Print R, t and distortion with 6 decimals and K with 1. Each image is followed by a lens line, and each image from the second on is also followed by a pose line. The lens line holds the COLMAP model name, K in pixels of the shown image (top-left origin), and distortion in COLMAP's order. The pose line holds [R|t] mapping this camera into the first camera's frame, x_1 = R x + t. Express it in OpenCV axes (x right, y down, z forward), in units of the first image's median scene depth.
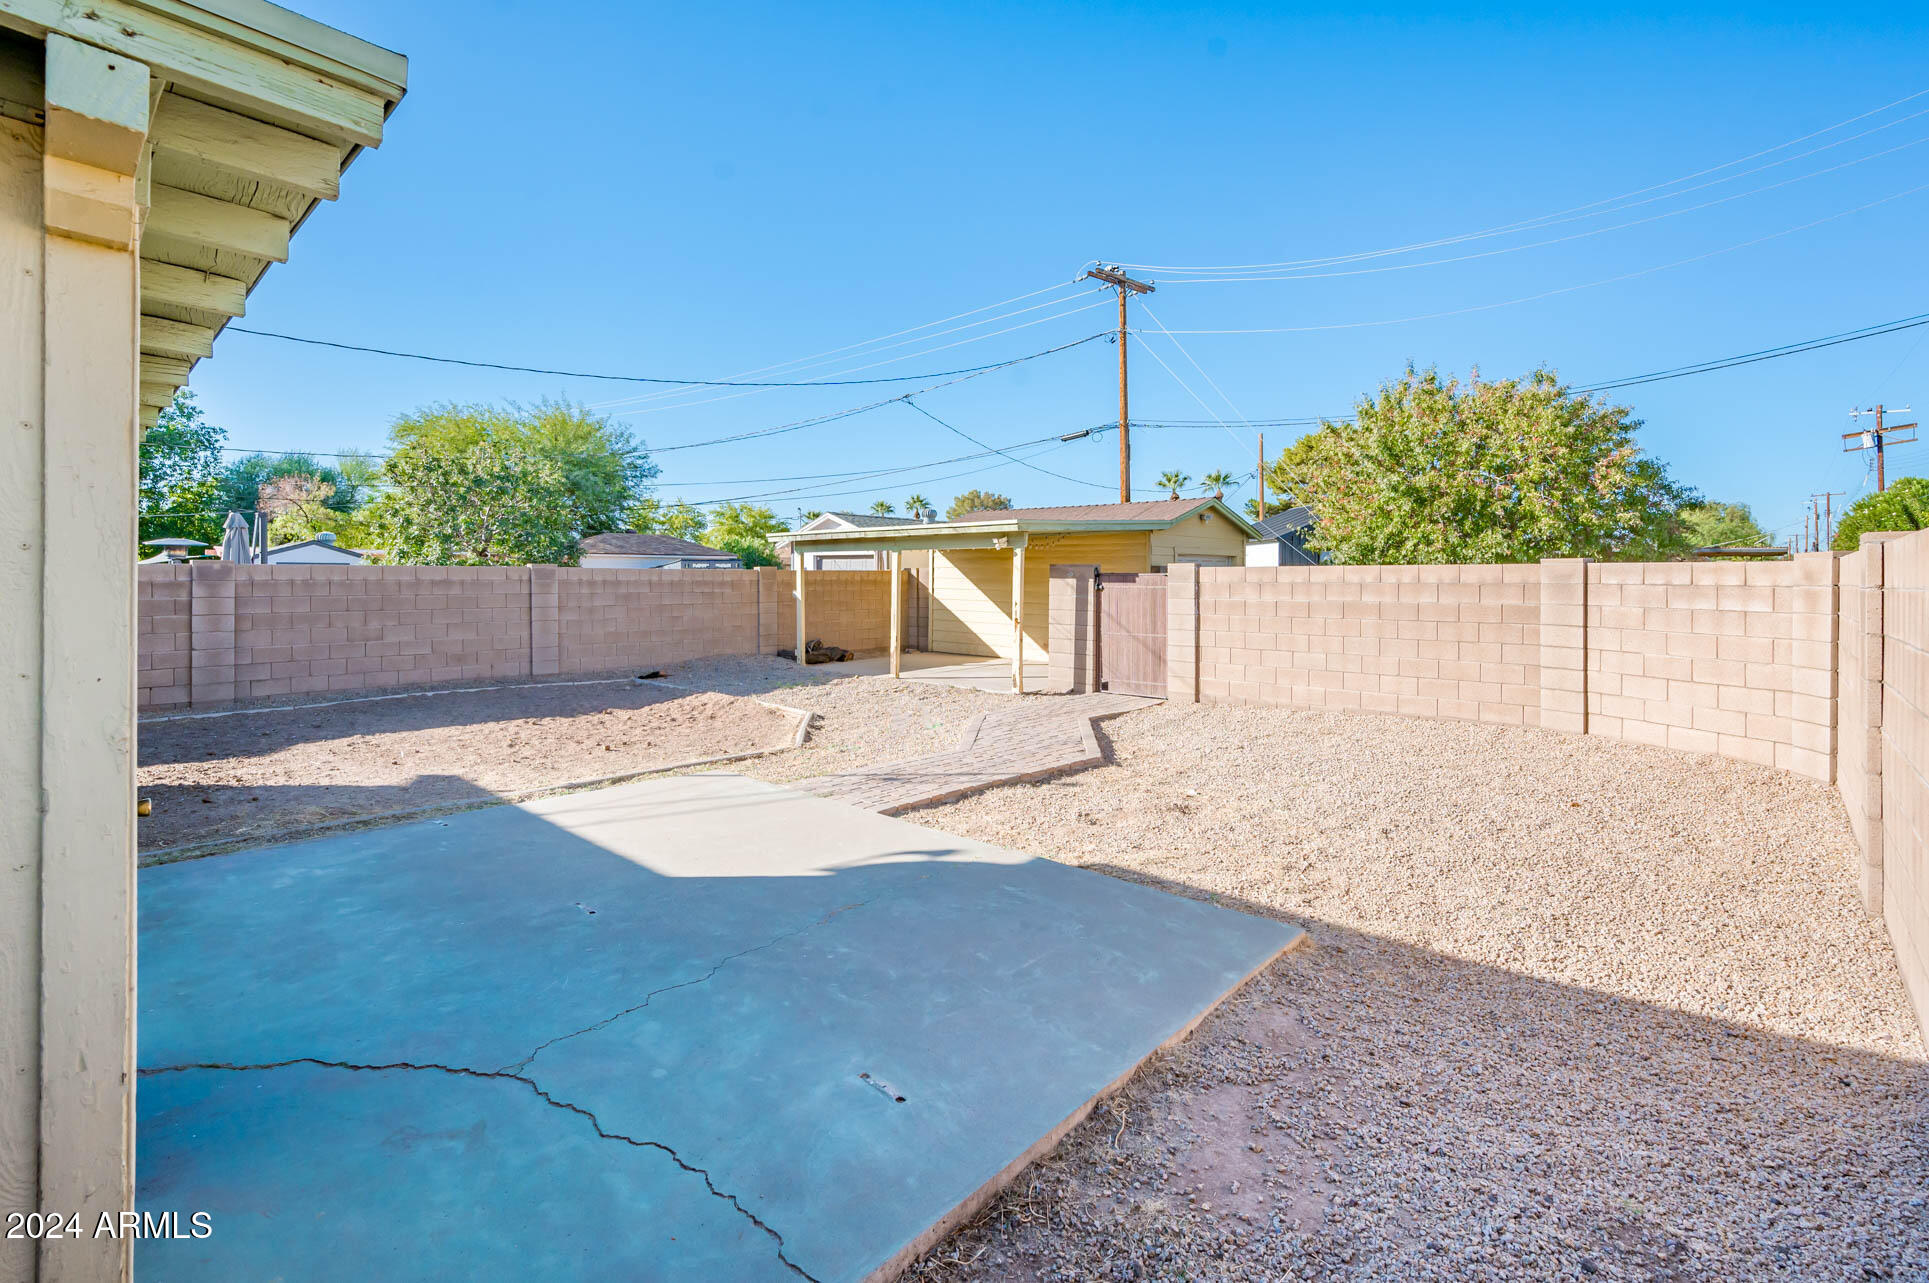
lens RADIAL K [[857.8, 0, 991.3], [0, 857.8, 581.4], [0, 0, 1]] dist [0.008157, -0.000153]
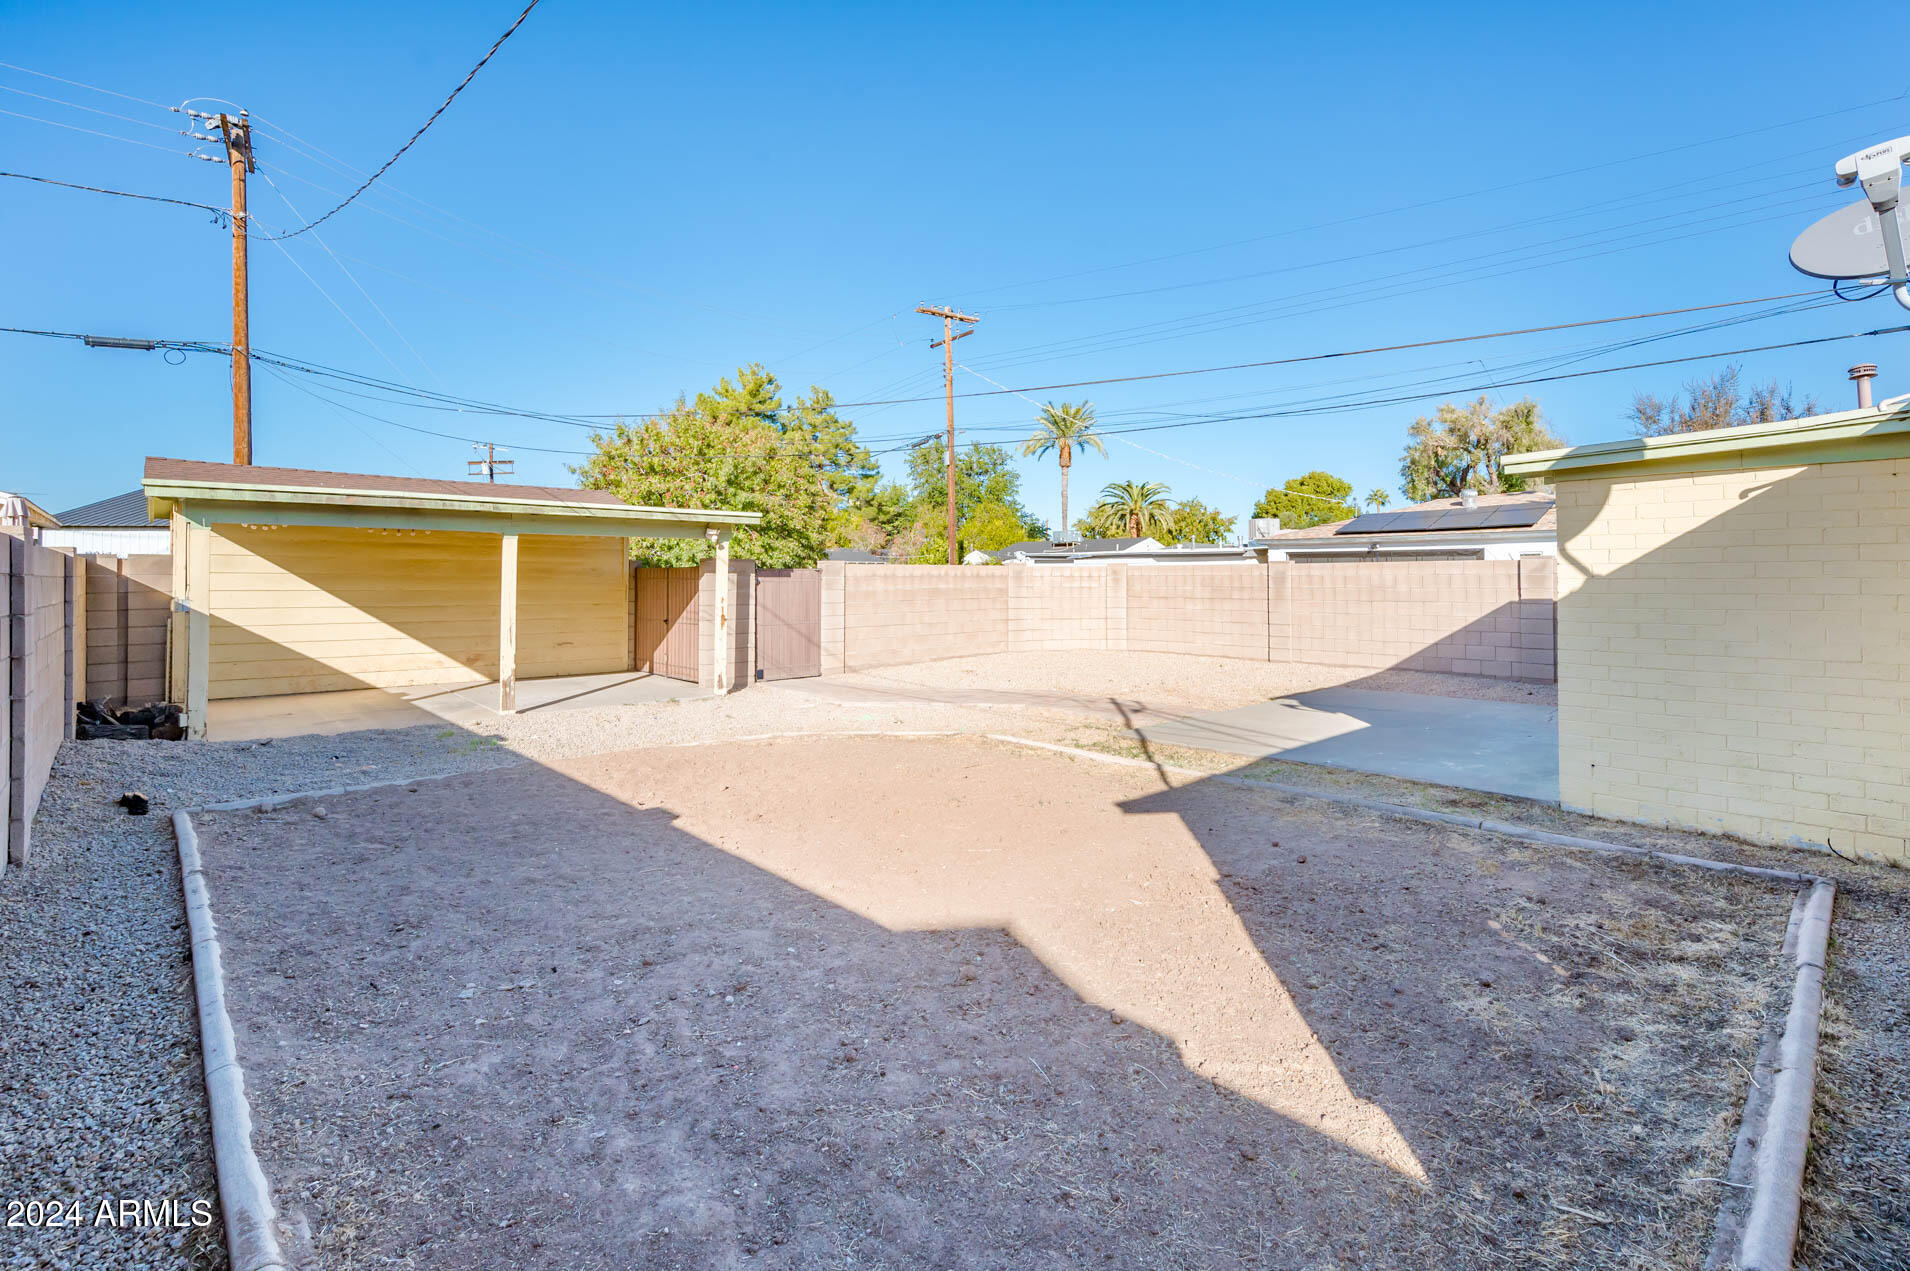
lens RADIAL K [[849.4, 0, 981.5], [0, 849.4, 576.0], [0, 0, 1]] dist [0.008157, -0.000153]
pose [[0.089268, -0.002051, 0.996005, -0.875834], [0.005089, 0.999986, 0.001603, -0.000267], [-0.995995, 0.004925, 0.089278, 0.624422]]
